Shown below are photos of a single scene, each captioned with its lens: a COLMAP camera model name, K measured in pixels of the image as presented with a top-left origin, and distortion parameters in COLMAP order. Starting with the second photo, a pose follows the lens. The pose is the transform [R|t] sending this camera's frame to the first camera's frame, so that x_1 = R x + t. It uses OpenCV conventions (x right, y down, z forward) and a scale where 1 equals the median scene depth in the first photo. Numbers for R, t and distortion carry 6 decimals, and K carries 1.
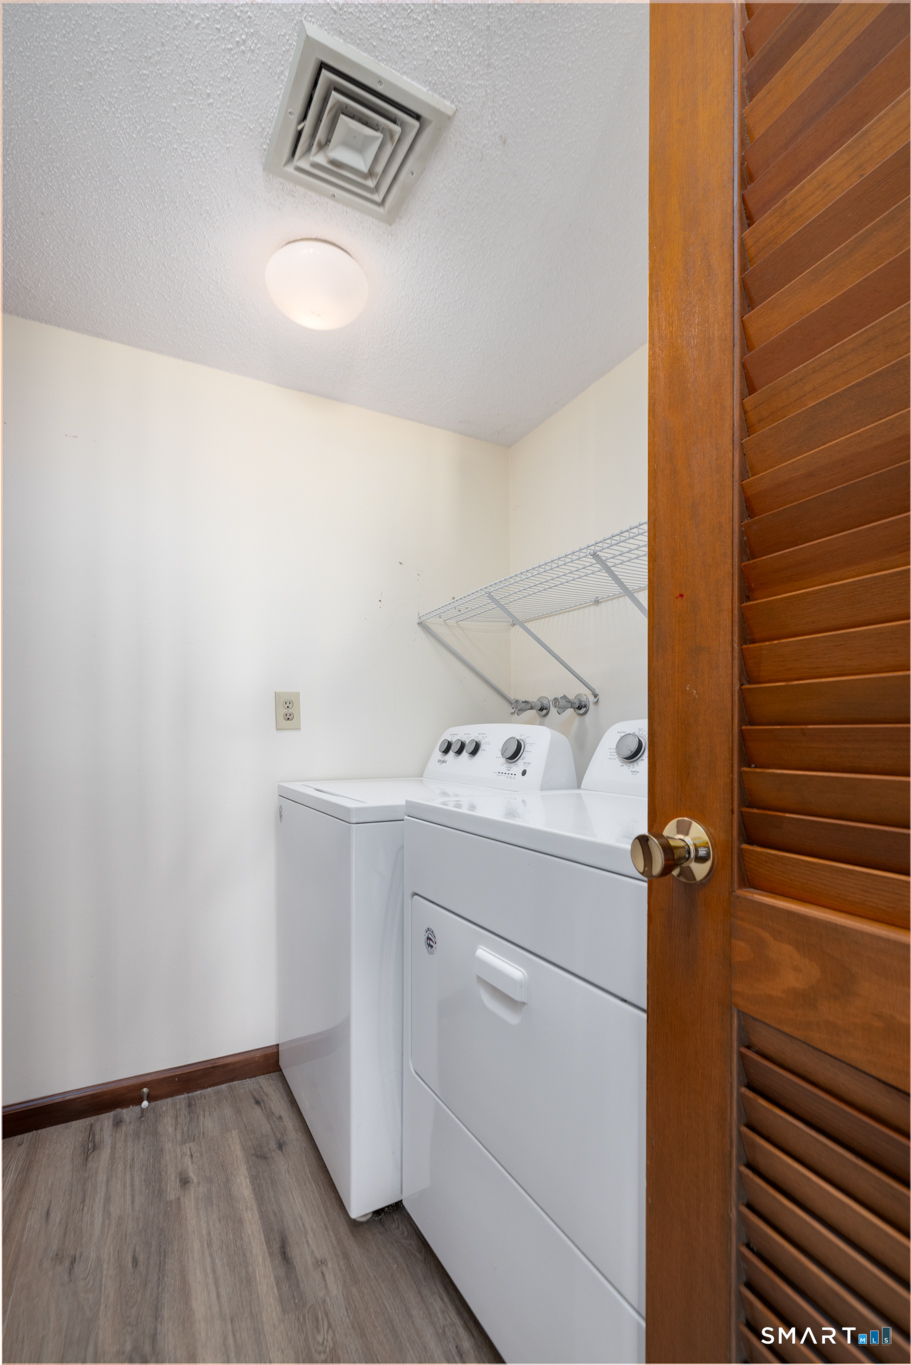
lens RADIAL K [[588.2, 0, 454.2], [0, 588.2, 739.5], [0, 0, 1]] dist [-0.001588, -0.000667]
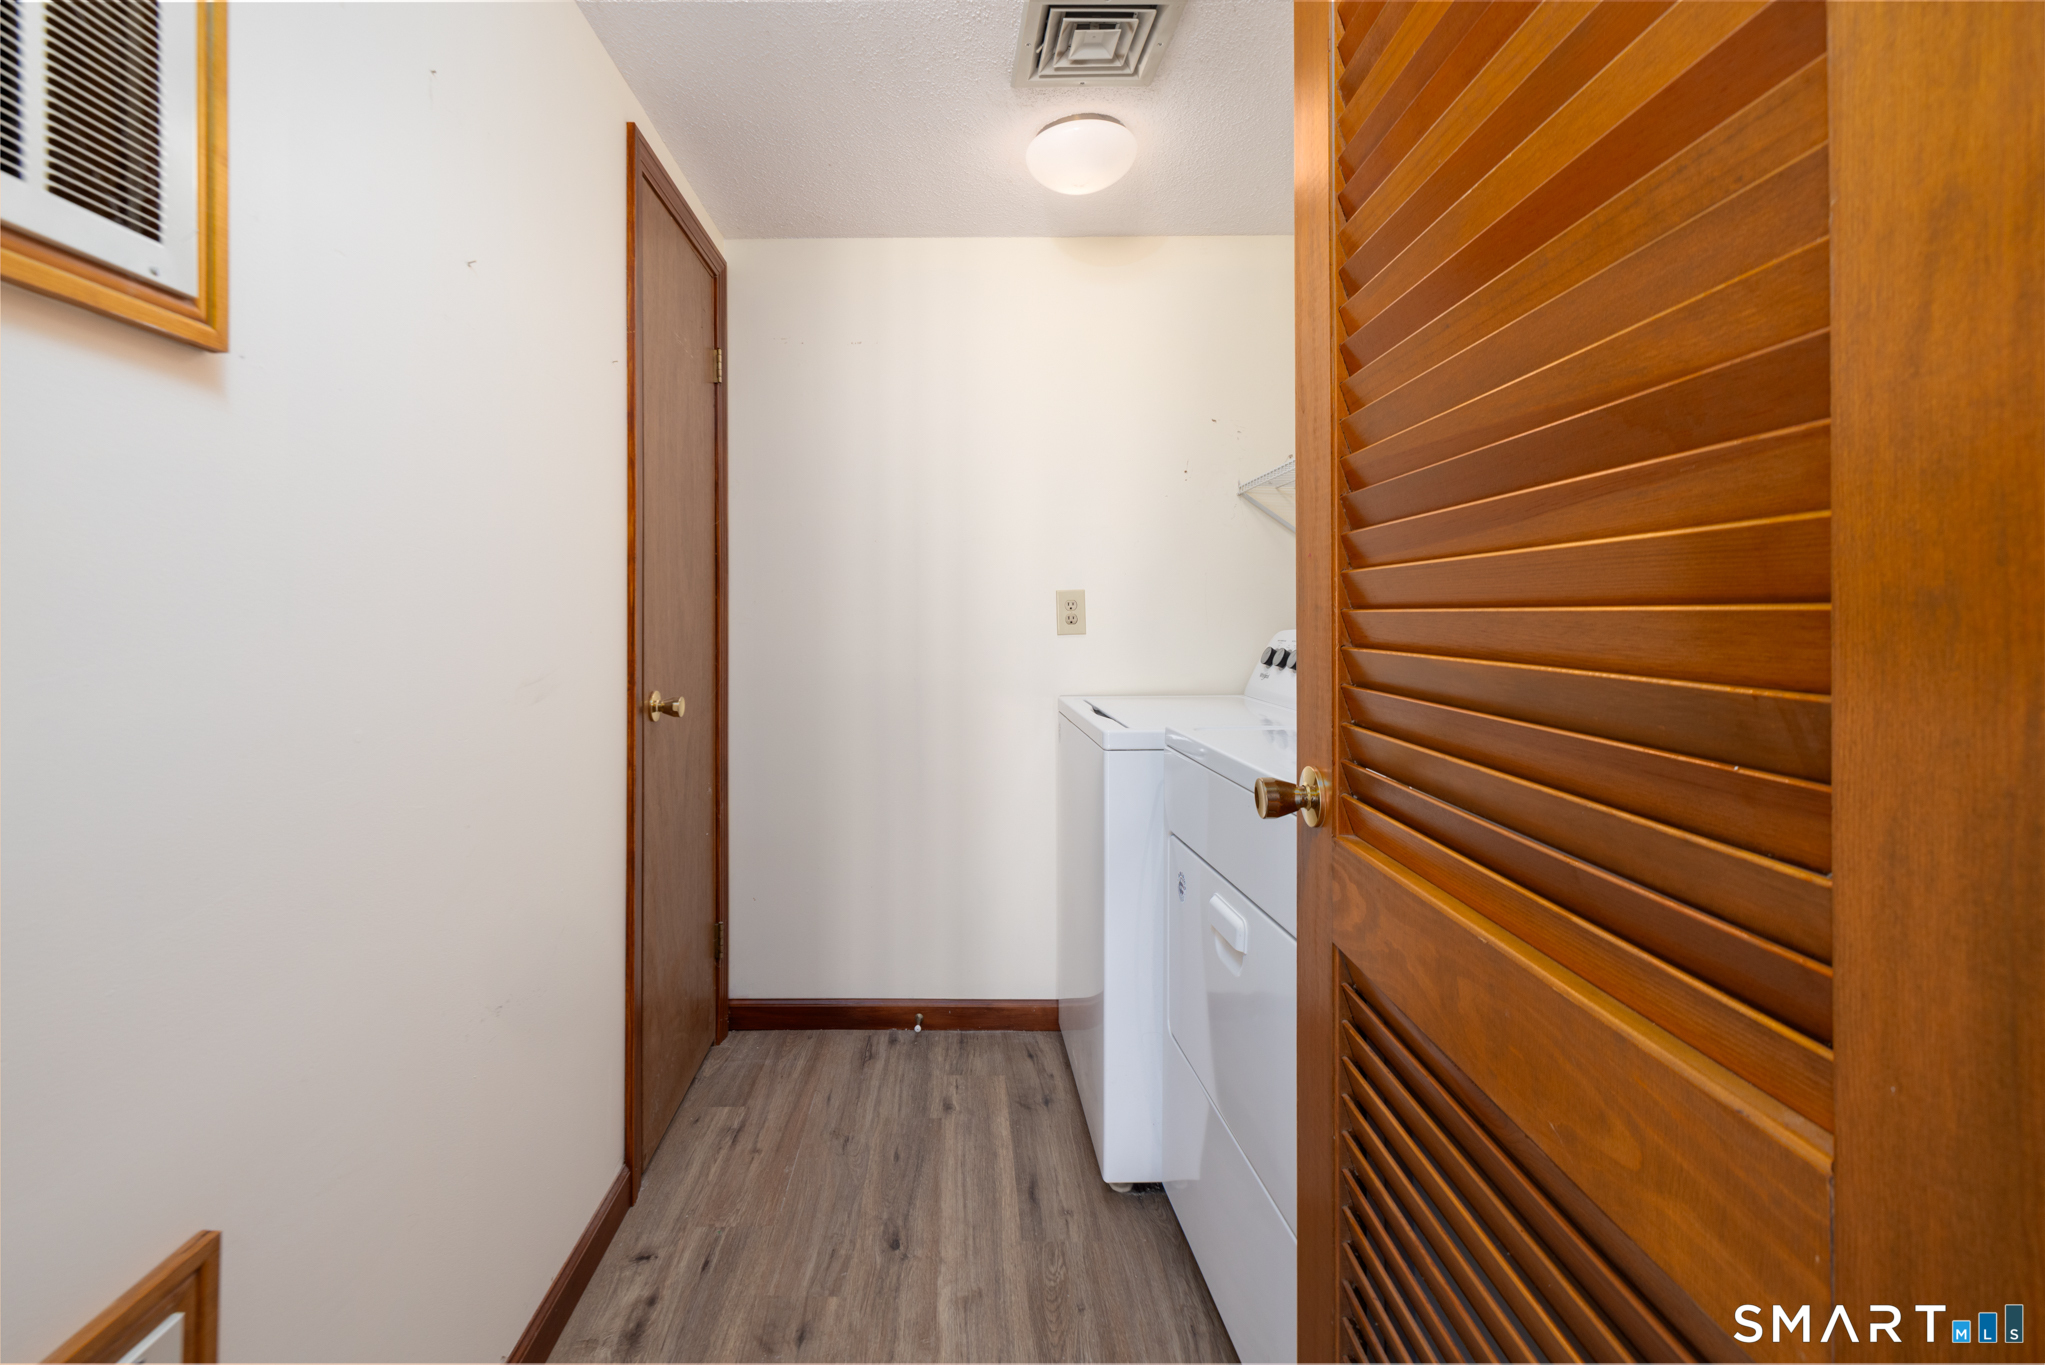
lens RADIAL K [[881.2, 0, 1019.9], [0, 881.2, 613.5], [0, 0, 1]] dist [-0.001588, -0.000667]
pose [[0.913049, 0.000164, -0.407851, 0.254699], [-0.002755, 0.999980, -0.005767, -0.058573], [0.407842, 0.006389, 0.913030, -0.299563]]
